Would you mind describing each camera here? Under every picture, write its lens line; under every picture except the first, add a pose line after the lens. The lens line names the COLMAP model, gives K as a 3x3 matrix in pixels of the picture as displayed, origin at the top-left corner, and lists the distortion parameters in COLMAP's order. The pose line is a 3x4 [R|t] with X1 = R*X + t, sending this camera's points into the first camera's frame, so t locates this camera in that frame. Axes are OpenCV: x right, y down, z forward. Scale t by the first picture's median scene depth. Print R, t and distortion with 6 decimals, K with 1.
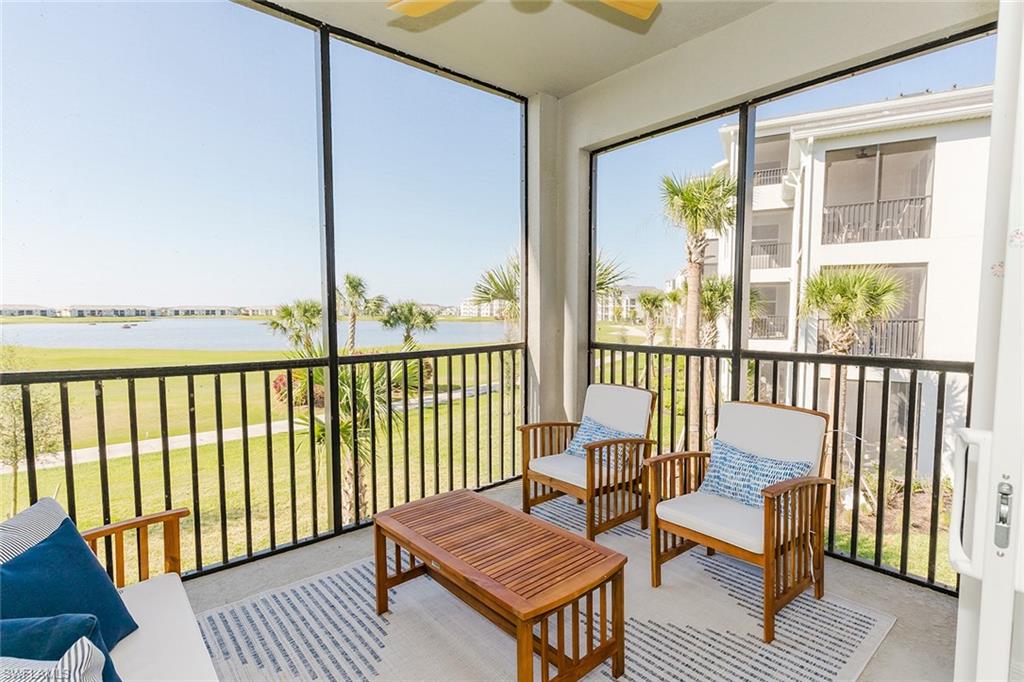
lens RADIAL K [[495.9, 0, 493.6], [0, 495.9, 315.7], [0, 0, 1]] dist [0.003589, 0.000335]
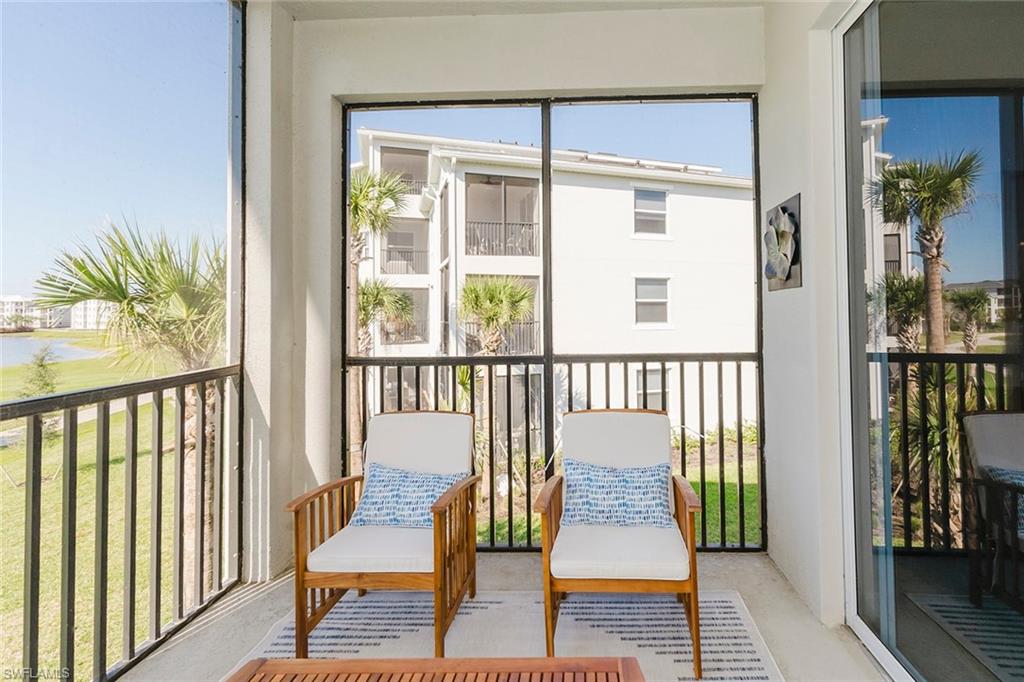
lens RADIAL K [[515.0, 0, 505.7], [0, 515.0, 273.4], [0, 0, 1]] dist [0.018191, -0.000010]
pose [[0.660369, 0.056545, 0.748809, -0.140856], [0.017629, 0.995719, -0.090737, 0.002532], [-0.750734, 0.073121, 0.656545, 0.201711]]
